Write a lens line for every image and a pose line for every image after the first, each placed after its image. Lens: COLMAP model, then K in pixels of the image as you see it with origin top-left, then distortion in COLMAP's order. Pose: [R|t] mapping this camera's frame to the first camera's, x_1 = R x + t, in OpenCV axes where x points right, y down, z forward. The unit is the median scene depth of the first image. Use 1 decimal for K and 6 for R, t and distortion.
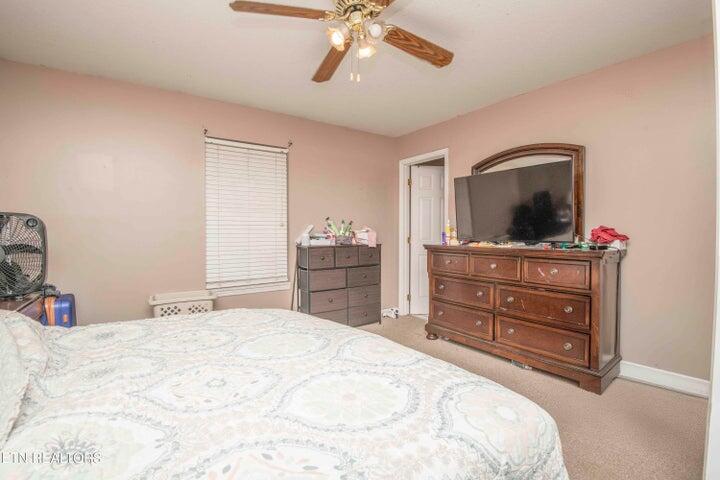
lens RADIAL K [[331.5, 0, 363.7], [0, 331.5, 240.1], [0, 0, 1]] dist [-0.004318, -0.000244]
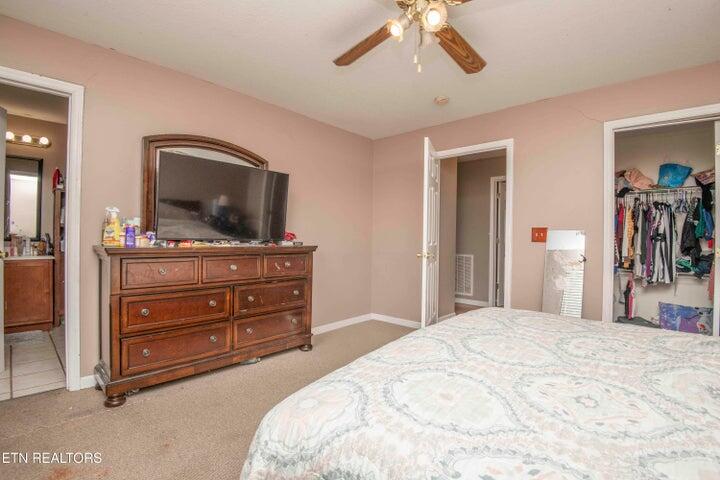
lens RADIAL K [[331.5, 0, 363.9], [0, 331.5, 237.7], [0, 0, 1]] dist [-0.004318, -0.000244]
pose [[-0.194188, -0.005301, 0.980950, -0.582347], [0.005984, 0.999960, 0.006588, -0.007044], [-0.980946, 0.007150, -0.194149, 0.845906]]
